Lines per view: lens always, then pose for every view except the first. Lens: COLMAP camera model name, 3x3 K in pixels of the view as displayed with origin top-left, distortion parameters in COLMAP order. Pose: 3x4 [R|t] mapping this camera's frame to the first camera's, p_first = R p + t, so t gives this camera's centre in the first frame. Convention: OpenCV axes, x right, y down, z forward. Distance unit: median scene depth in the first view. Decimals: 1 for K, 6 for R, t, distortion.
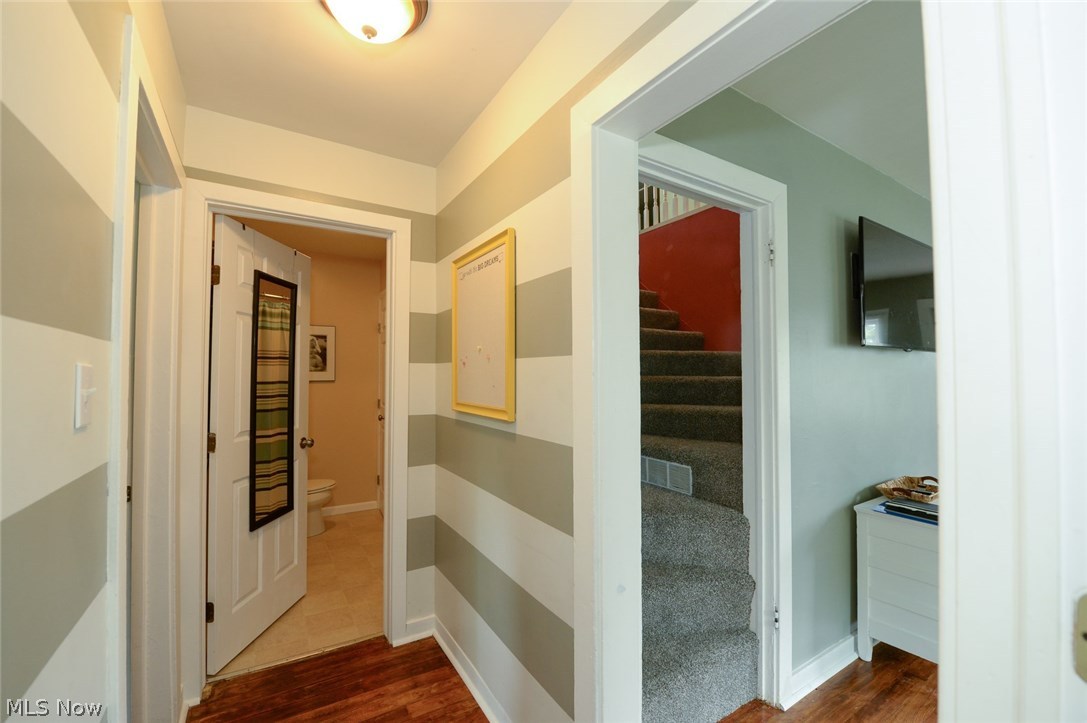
lens RADIAL K [[434.1, 0, 541.7], [0, 434.1, 362.8], [0, 0, 1]] dist [-0.014623, -0.002271]
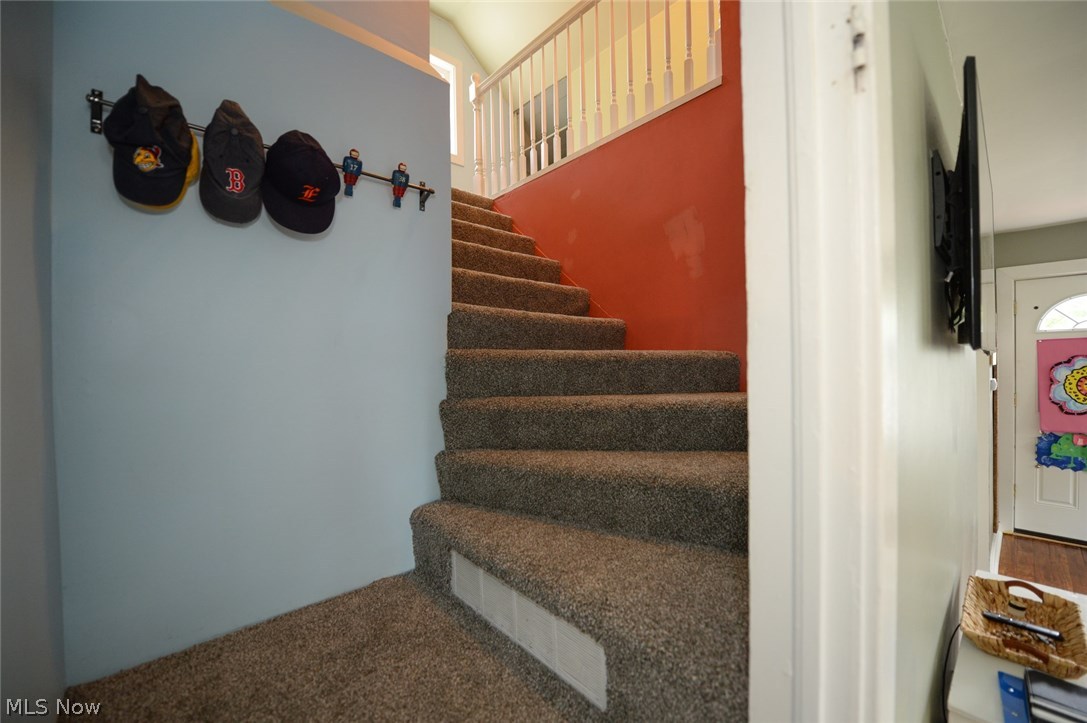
lens RADIAL K [[434.1, 0, 541.7], [0, 434.1, 362.8], [0, 0, 1]] dist [-0.014623, -0.002271]
pose [[0.984100, -0.012225, 0.177195, 0.157292], [0.007828, 0.999644, 0.025493, -0.027172], [-0.177444, -0.023700, 0.983846, 0.444070]]
